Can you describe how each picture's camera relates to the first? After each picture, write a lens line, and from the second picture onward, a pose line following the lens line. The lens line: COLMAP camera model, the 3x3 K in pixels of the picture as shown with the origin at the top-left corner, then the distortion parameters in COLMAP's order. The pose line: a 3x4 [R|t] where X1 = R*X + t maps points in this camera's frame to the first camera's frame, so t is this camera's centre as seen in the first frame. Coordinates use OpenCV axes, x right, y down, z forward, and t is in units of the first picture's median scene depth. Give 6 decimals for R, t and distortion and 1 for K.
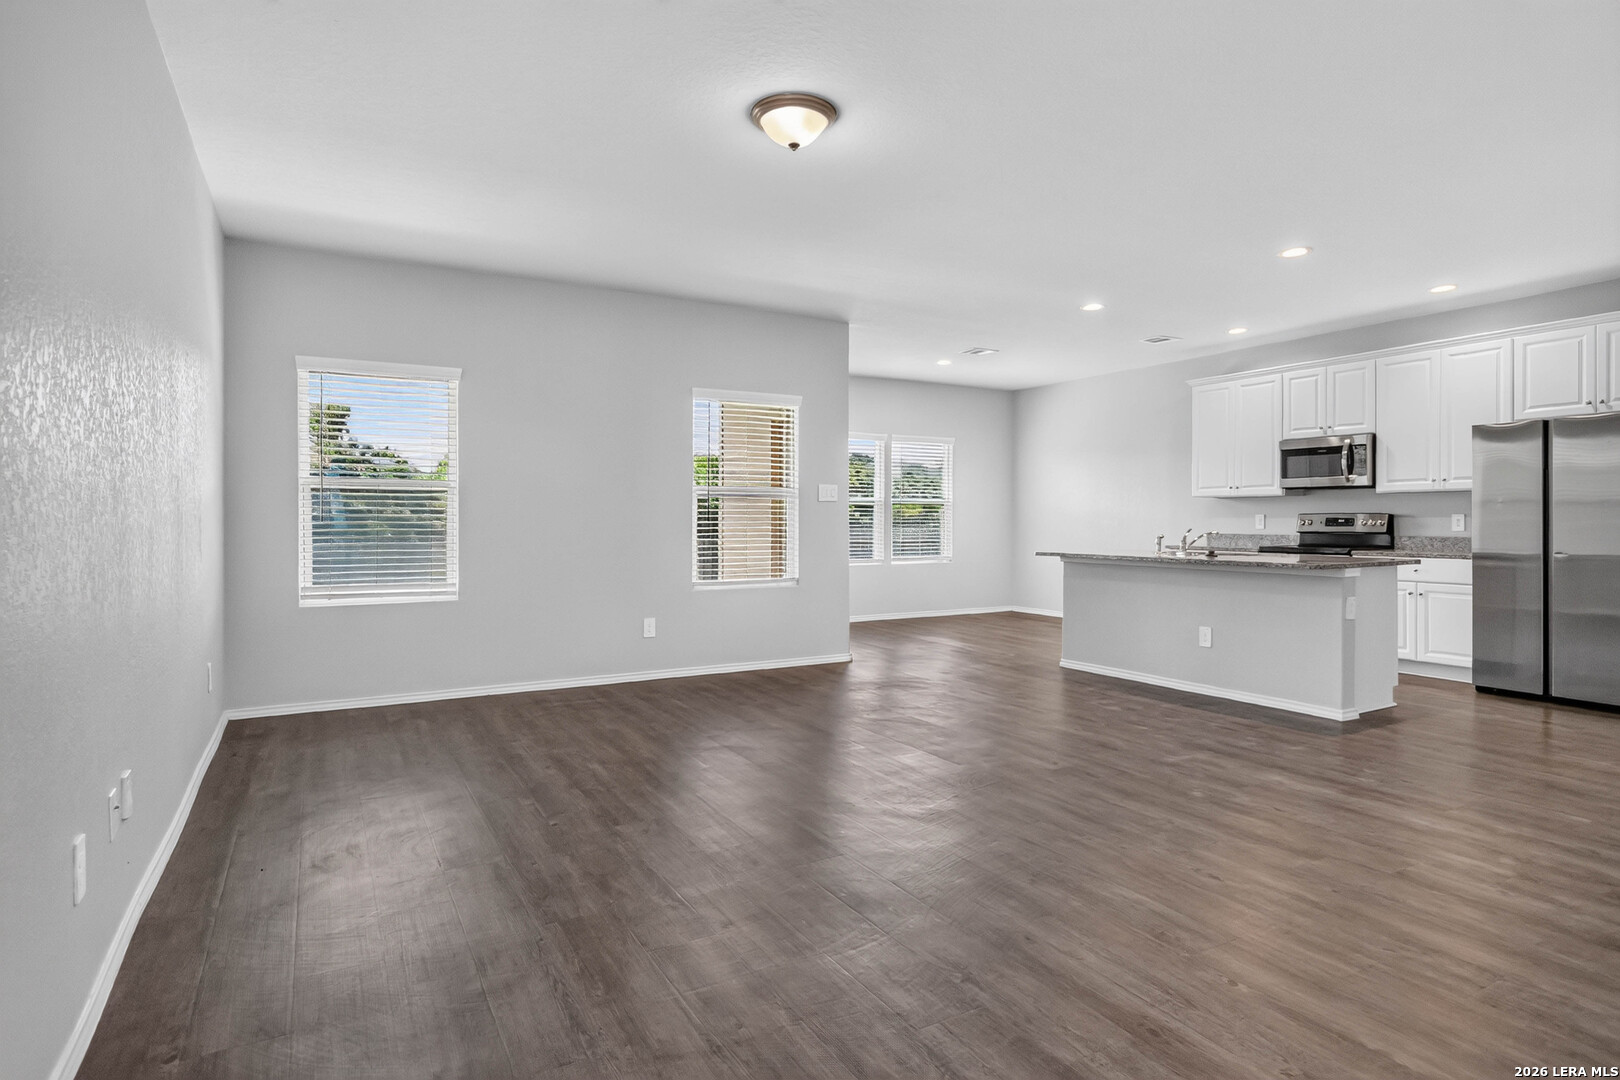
lens RADIAL K [[864.3, 0, 813.1], [0, 864.3, 518.8], [0, 0, 1]] dist [-0.003539, -0.002474]
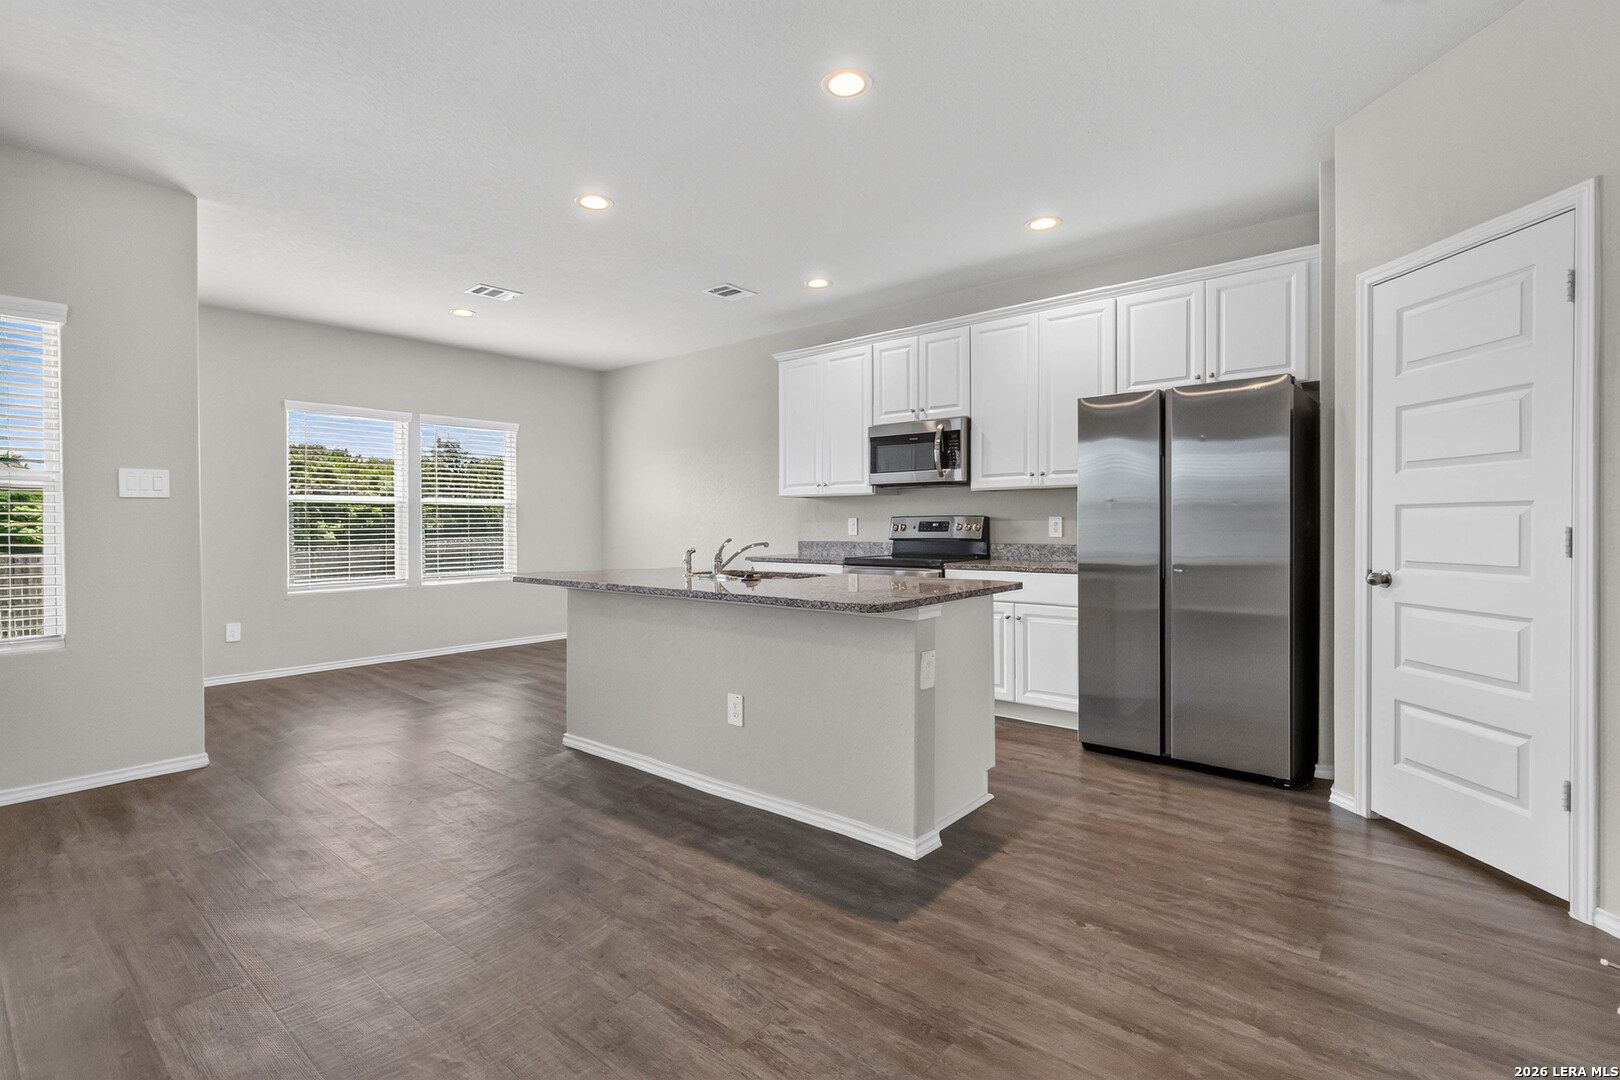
lens RADIAL K [[762.0, 0, 804.0], [0, 762.0, 526.9], [0, 0, 1]] dist [0.003414, -0.000303]
pose [[0.939225, -0.007578, 0.343218, 0.257729], [0.005840, 0.999964, 0.006099, -0.001234], [-0.343252, -0.003724, 0.939236, 0.378739]]
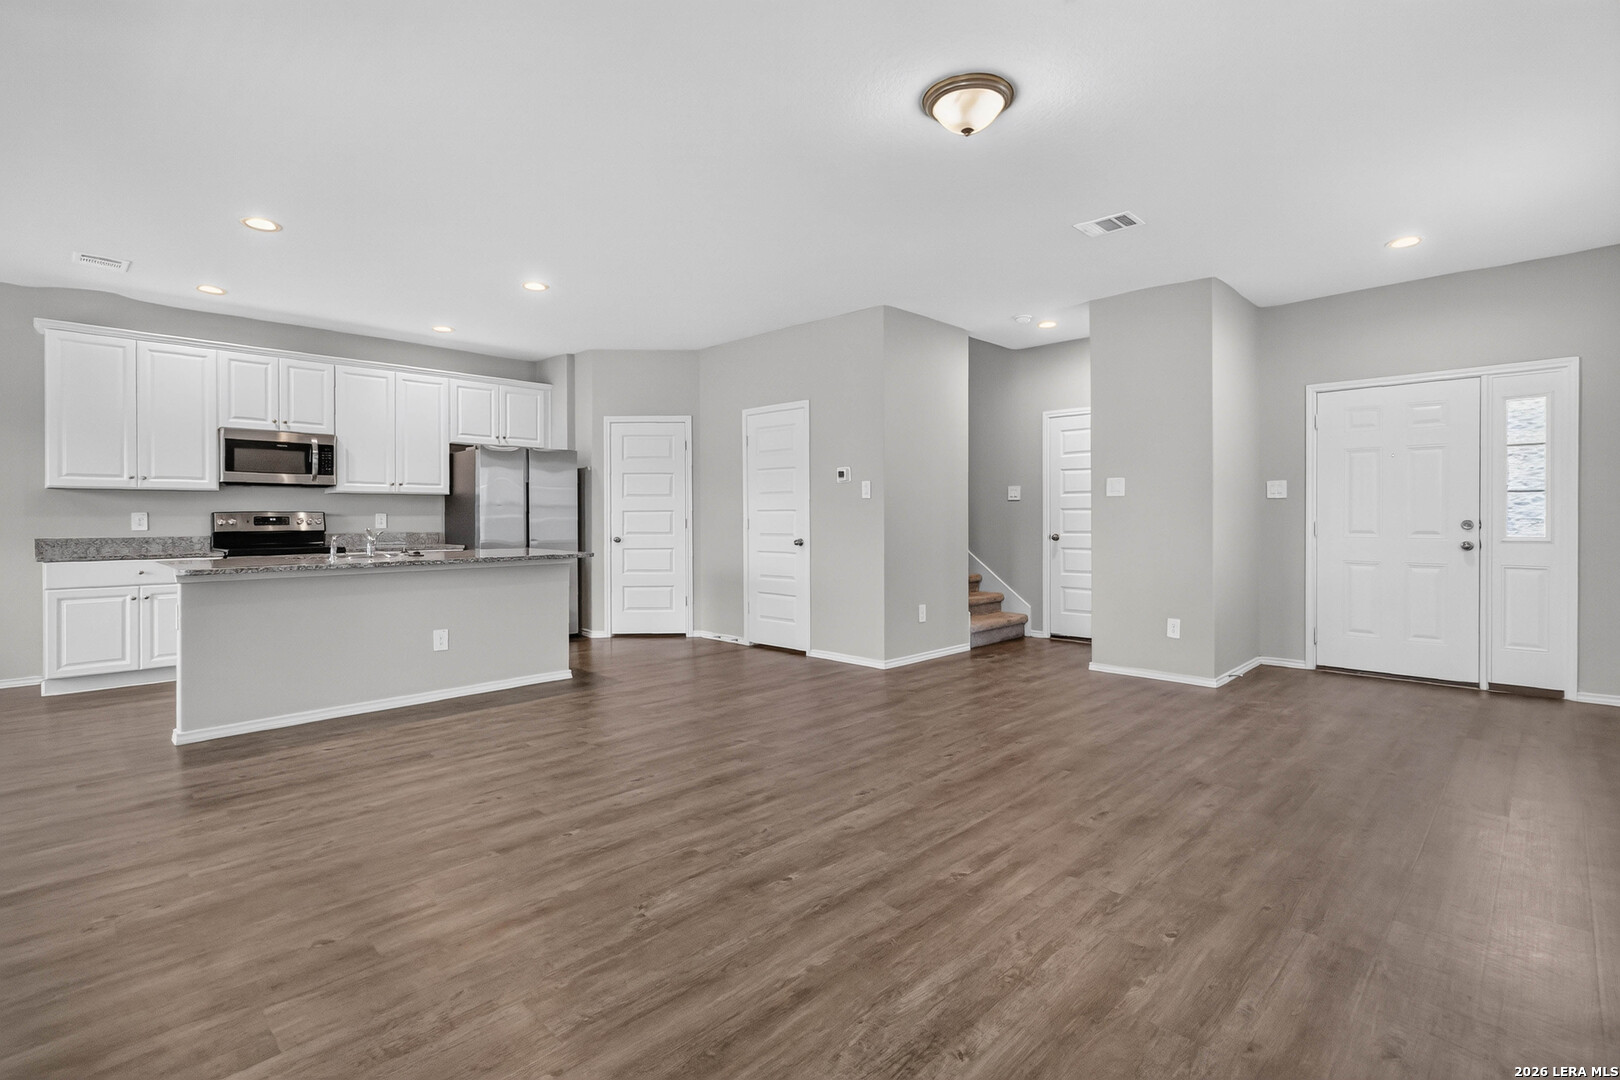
lens RADIAL K [[762.0, 0, 811.5], [0, 762.0, 514.9], [0, 0, 1]] dist [0.003414, -0.000303]
pose [[-0.280856, 0.004423, 0.959740, -0.398008], [0.002350, 0.999990, -0.003921, 0.001850], [-0.959747, 0.001154, -0.280863, 0.703833]]
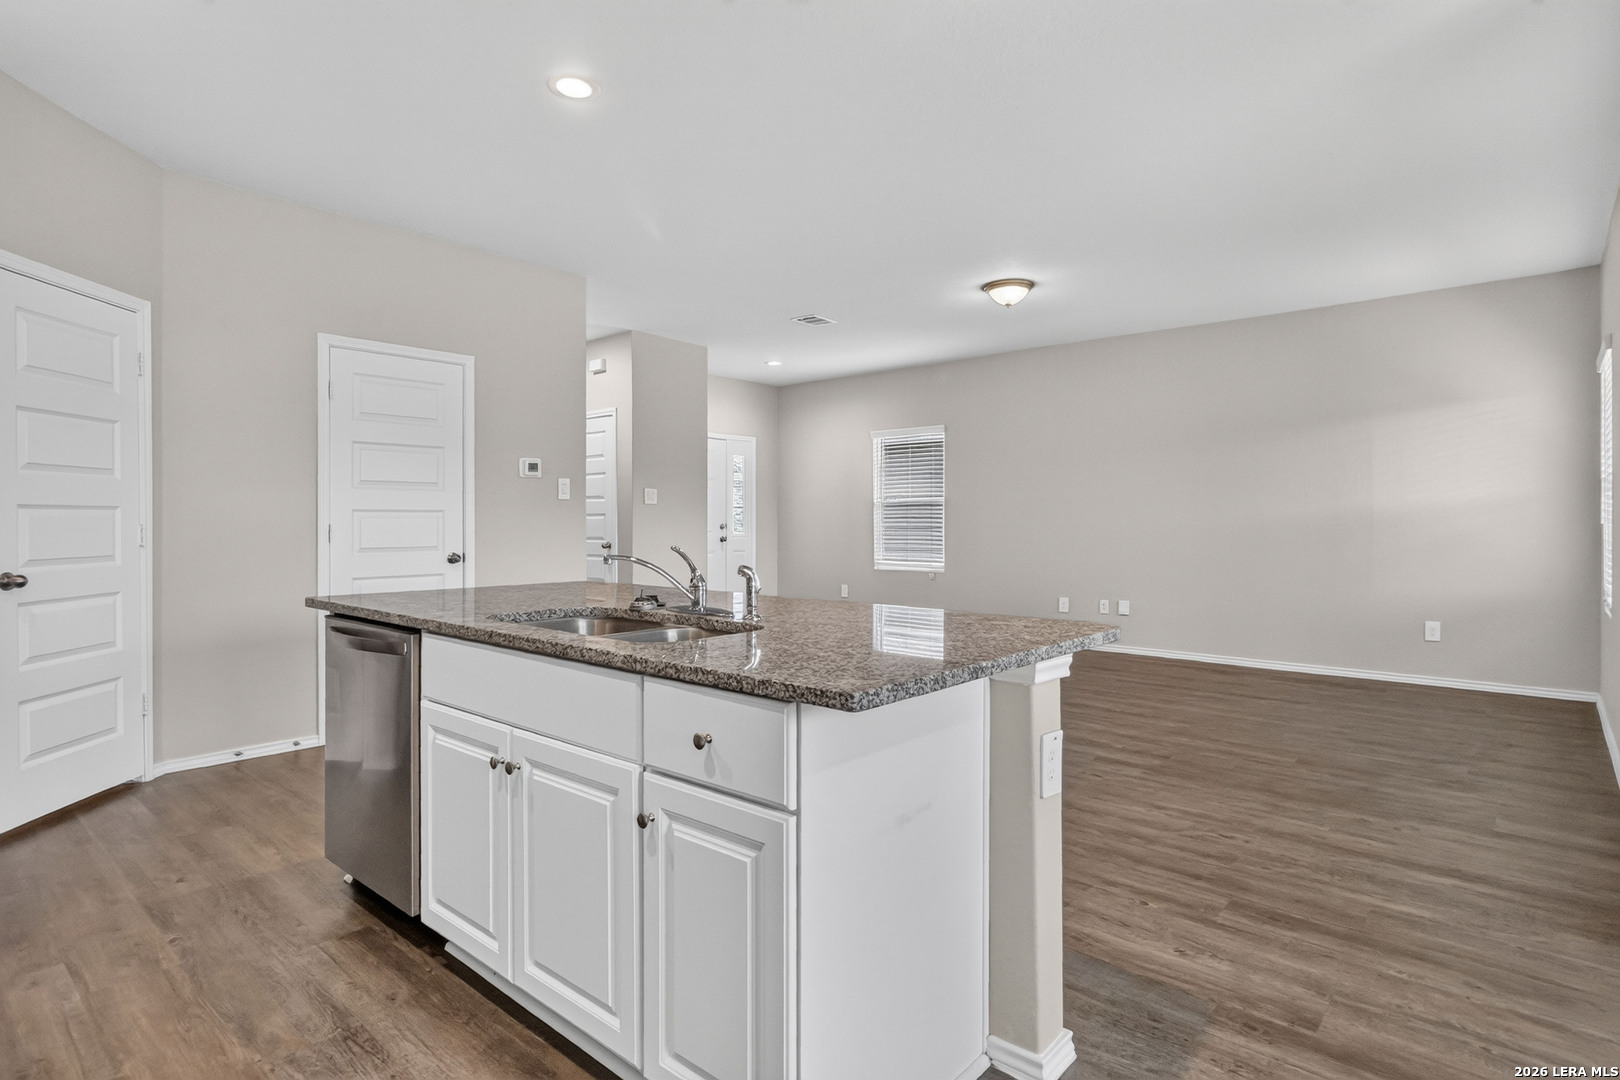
lens RADIAL K [[802.3, 0, 836.9], [0, 802.3, 524.8], [0, 0, 1]] dist [-0.004865, -0.000407]
pose [[-0.943298, 0.002423, -0.331939, 0.424137], [0.001112, 0.999991, 0.004140, 0.001256], [0.331946, 0.003536, -0.943292, 1.203969]]
